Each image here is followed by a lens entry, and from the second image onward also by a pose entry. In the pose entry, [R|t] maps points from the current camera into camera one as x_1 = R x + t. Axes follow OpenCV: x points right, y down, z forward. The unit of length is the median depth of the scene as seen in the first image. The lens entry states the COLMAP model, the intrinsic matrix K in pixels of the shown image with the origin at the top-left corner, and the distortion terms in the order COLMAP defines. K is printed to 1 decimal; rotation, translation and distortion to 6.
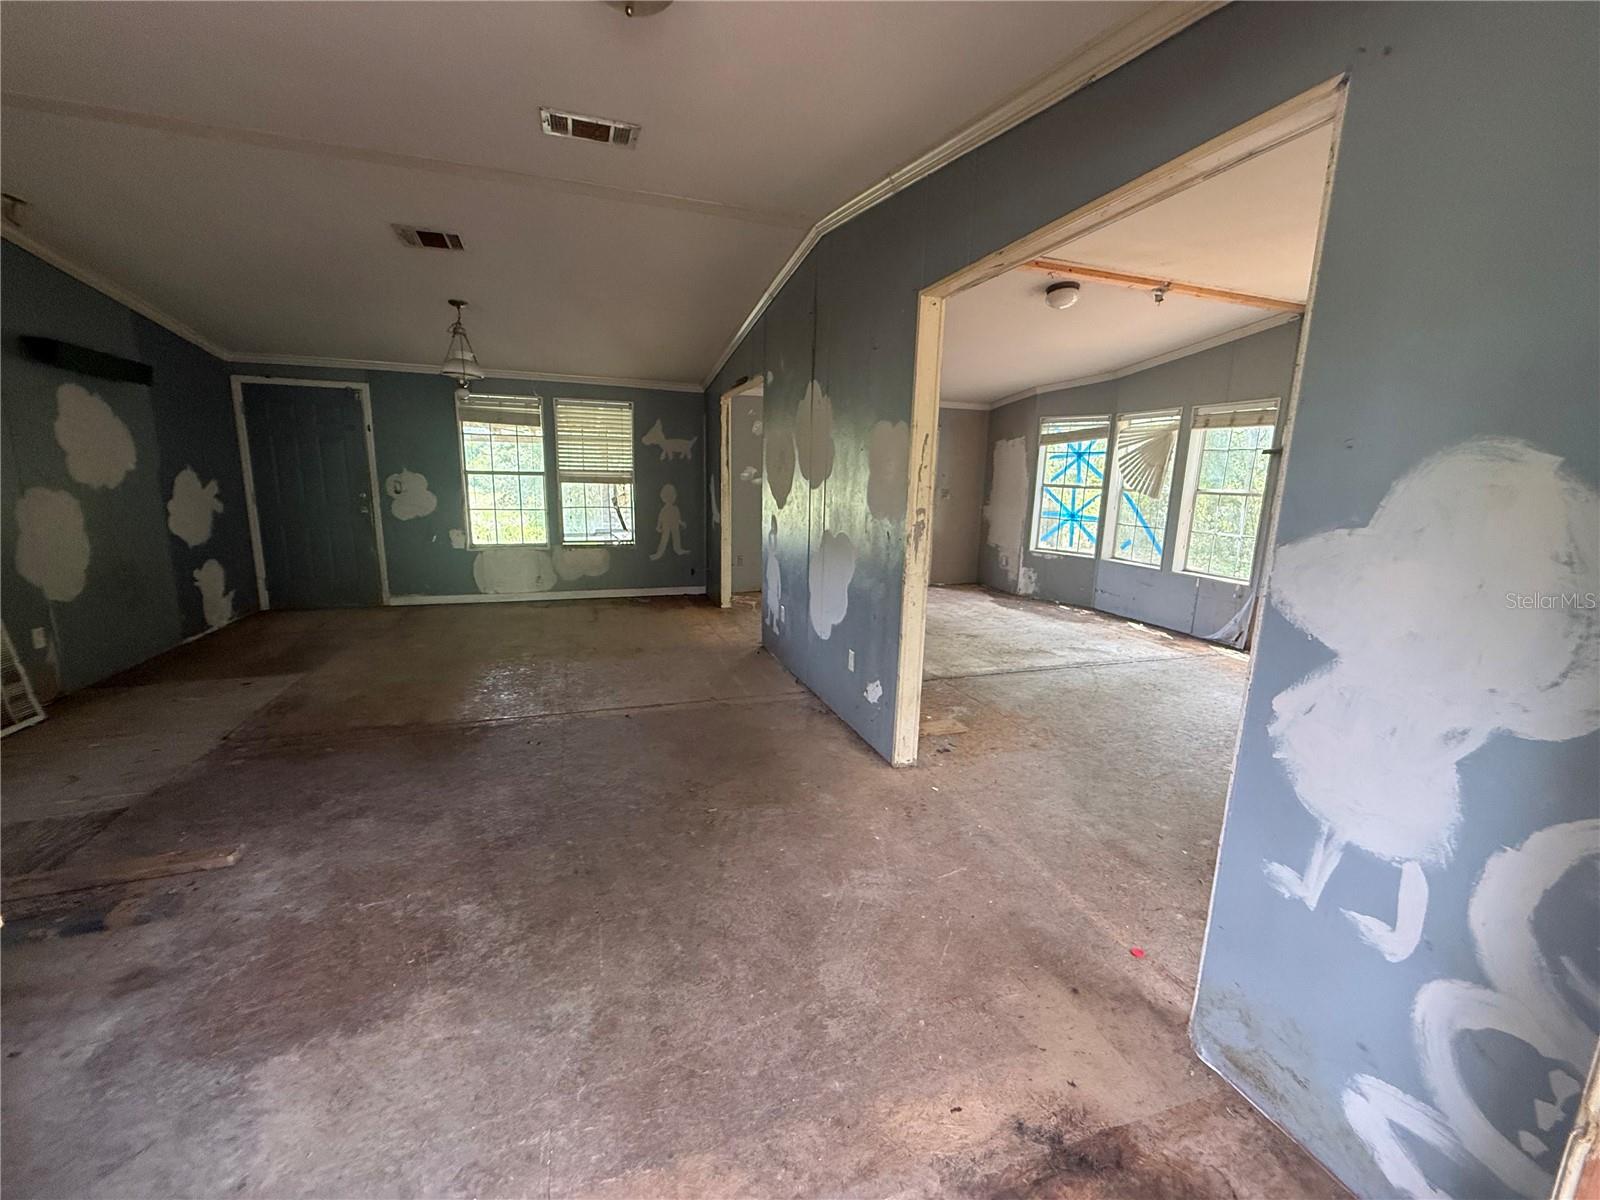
lens RADIAL K [[638.7, 0, 796.6], [0, 638.7, 596.8], [0, 0, 1]] dist [-0.001024, 0.000736]
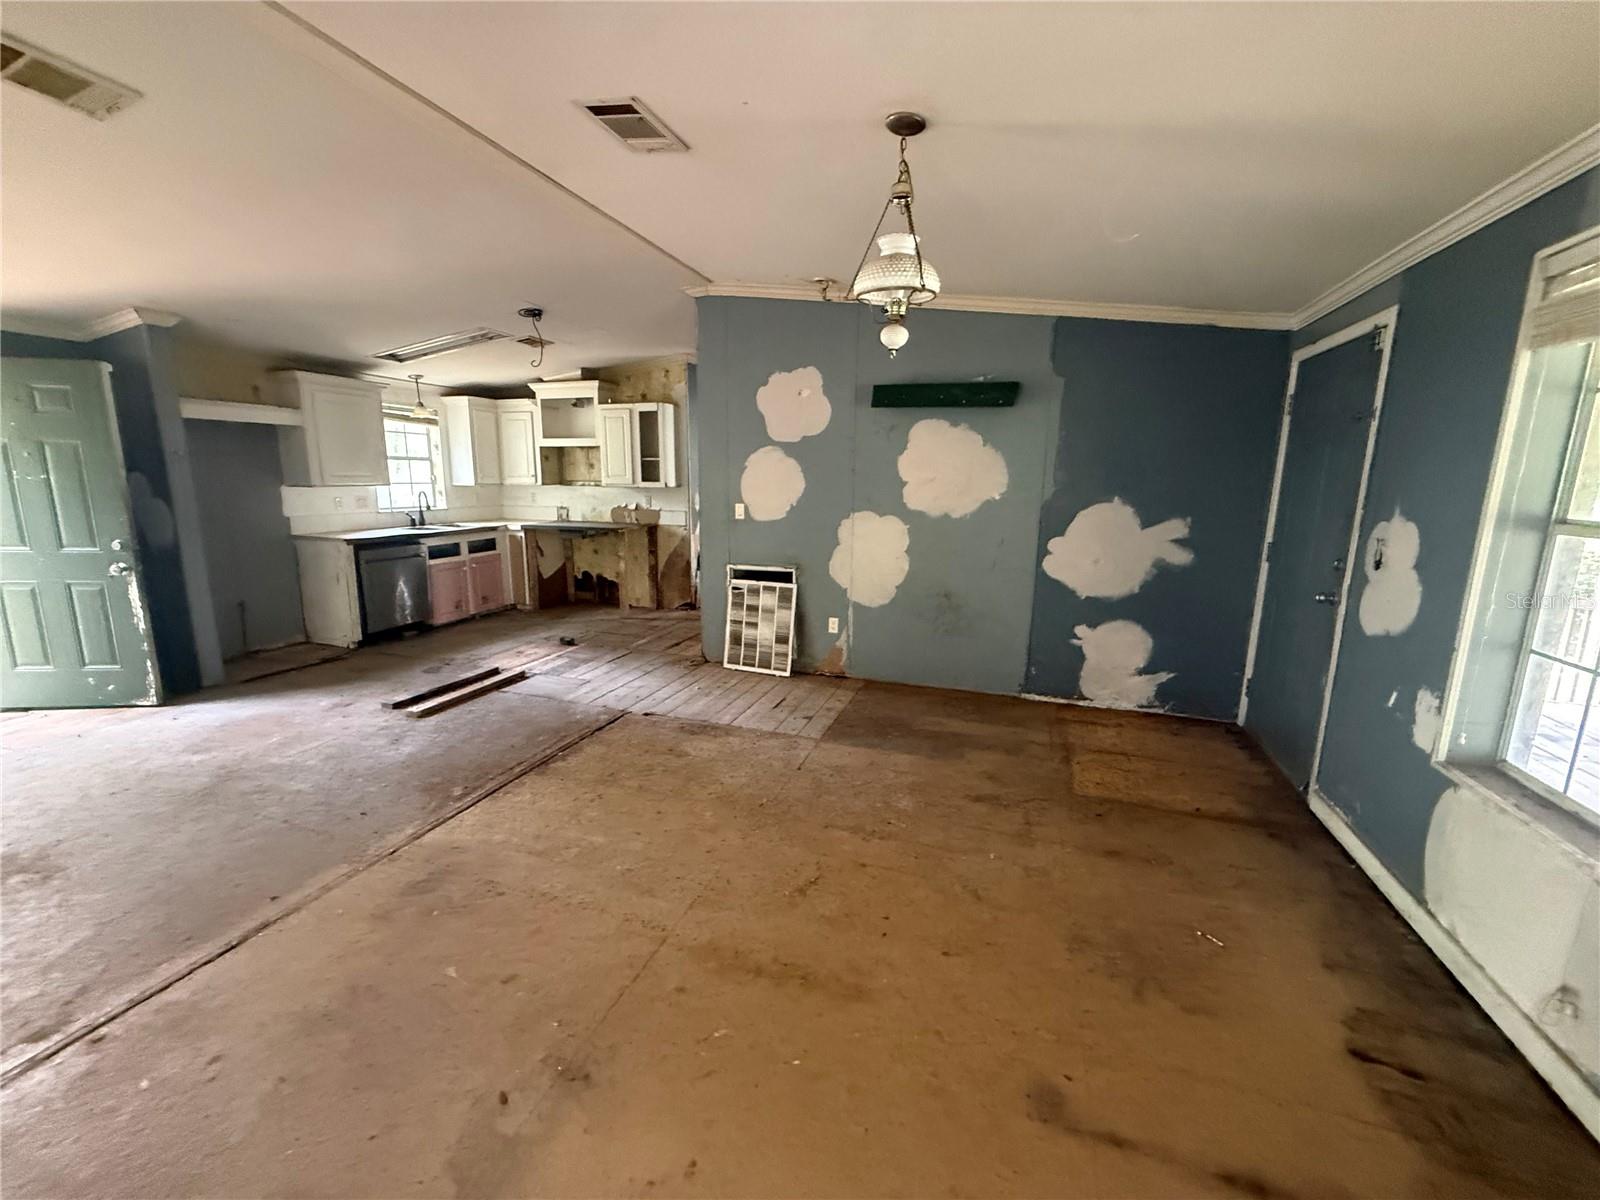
lens RADIAL K [[638.7, 0, 798.1], [0, 638.7, 598.7], [0, 0, 1]] dist [-0.001024, 0.000736]
pose [[-0.617855, 0.121082, -0.776913, -0.115882], [-0.170558, 0.943909, 0.282747, -0.283314], [0.767571, 0.307205, -0.562548, 1.374916]]
